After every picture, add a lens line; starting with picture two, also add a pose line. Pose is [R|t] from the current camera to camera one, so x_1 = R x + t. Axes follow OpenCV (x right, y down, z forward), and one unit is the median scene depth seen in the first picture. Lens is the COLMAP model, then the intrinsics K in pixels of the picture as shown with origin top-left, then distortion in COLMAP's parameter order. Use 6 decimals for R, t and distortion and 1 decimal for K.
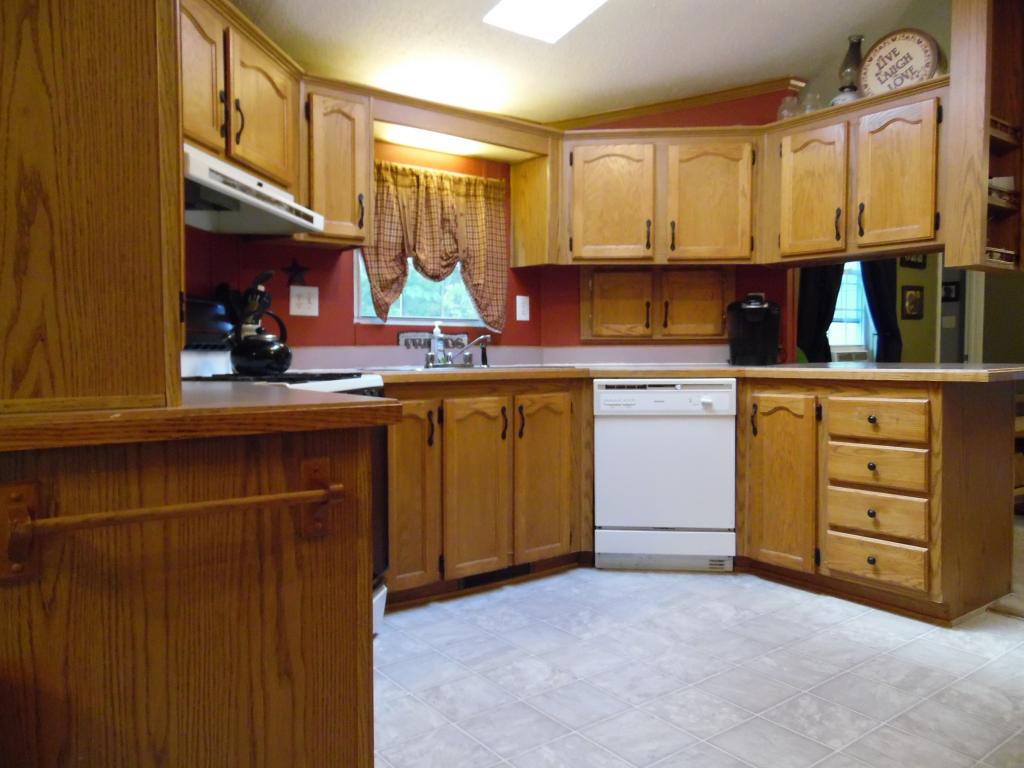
lens RADIAL K [[772.3, 0, 504.5], [0, 772.3, 381.1], [0, 0, 1]] dist [-0.024125, 0.056146]
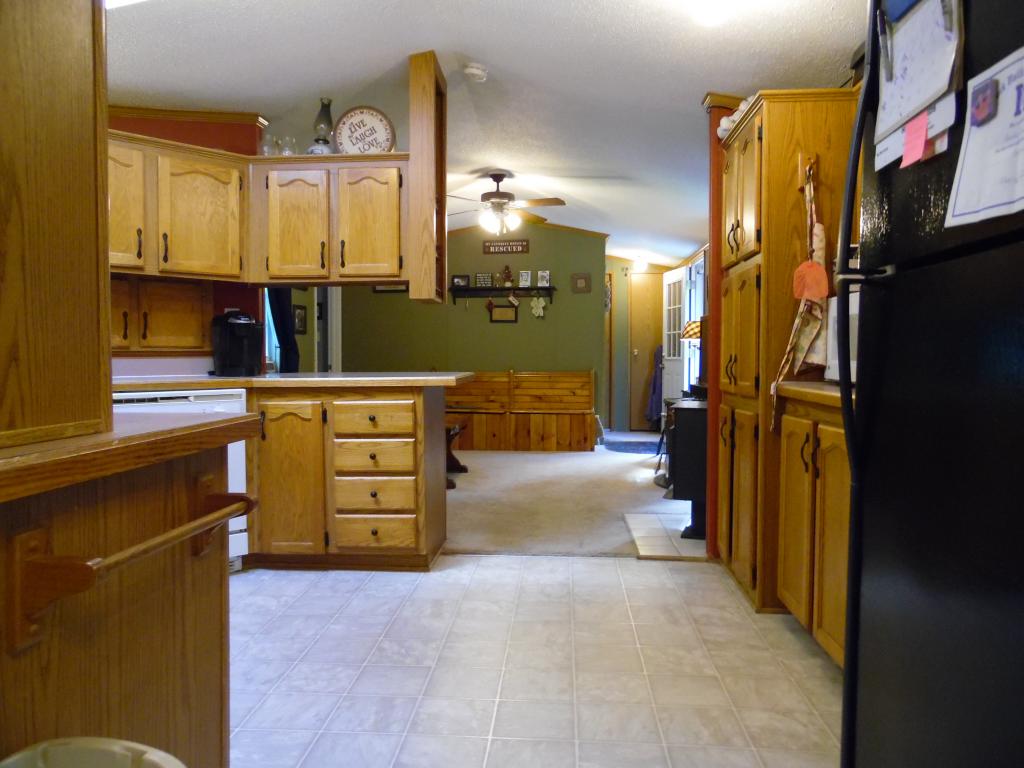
lens RADIAL K [[772.3, 0, 513.3], [0, 772.3, 380.8], [0, 0, 1]] dist [-0.024125, 0.056146]
pose [[0.654519, -0.021081, 0.755752, -0.253934], [0.030528, 0.999533, 0.001442, -0.004412], [-0.755429, 0.022128, 0.654857, 0.011698]]
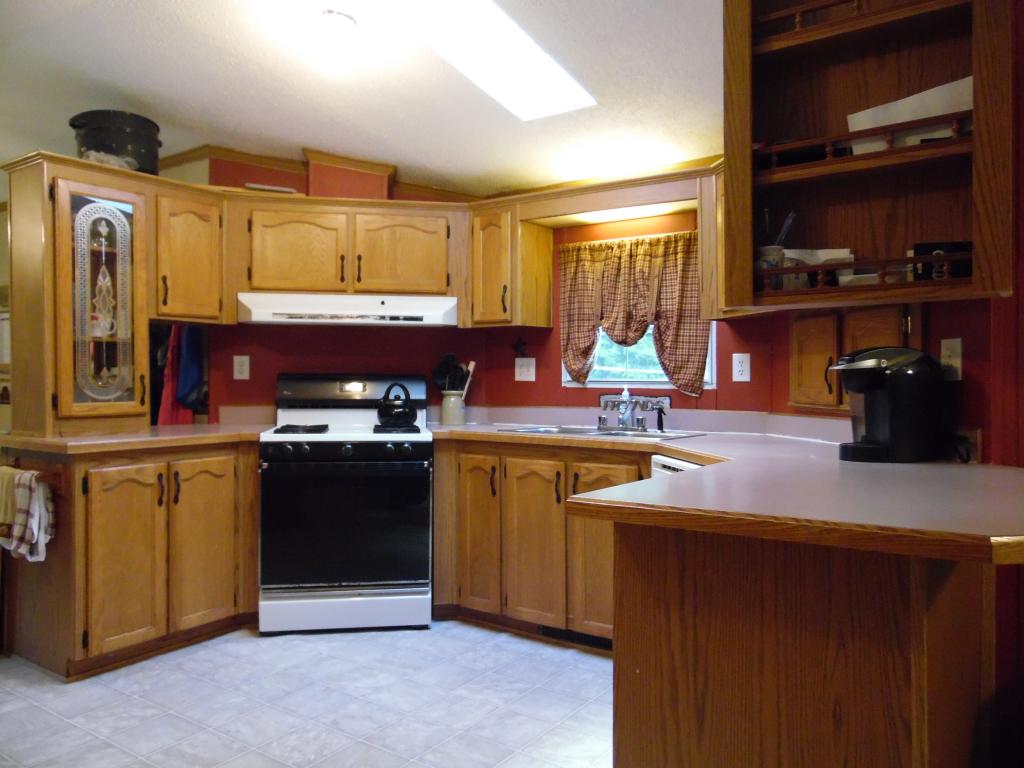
lens RADIAL K [[772.3, 0, 521.7], [0, 772.3, 384.8], [0, 0, 1]] dist [-0.024125, 0.056146]
pose [[0.306232, 0.012664, -0.951873, 1.114273], [-0.041814, 0.999125, -0.000160, -0.093218], [0.951038, 0.039851, 0.306494, 0.724268]]
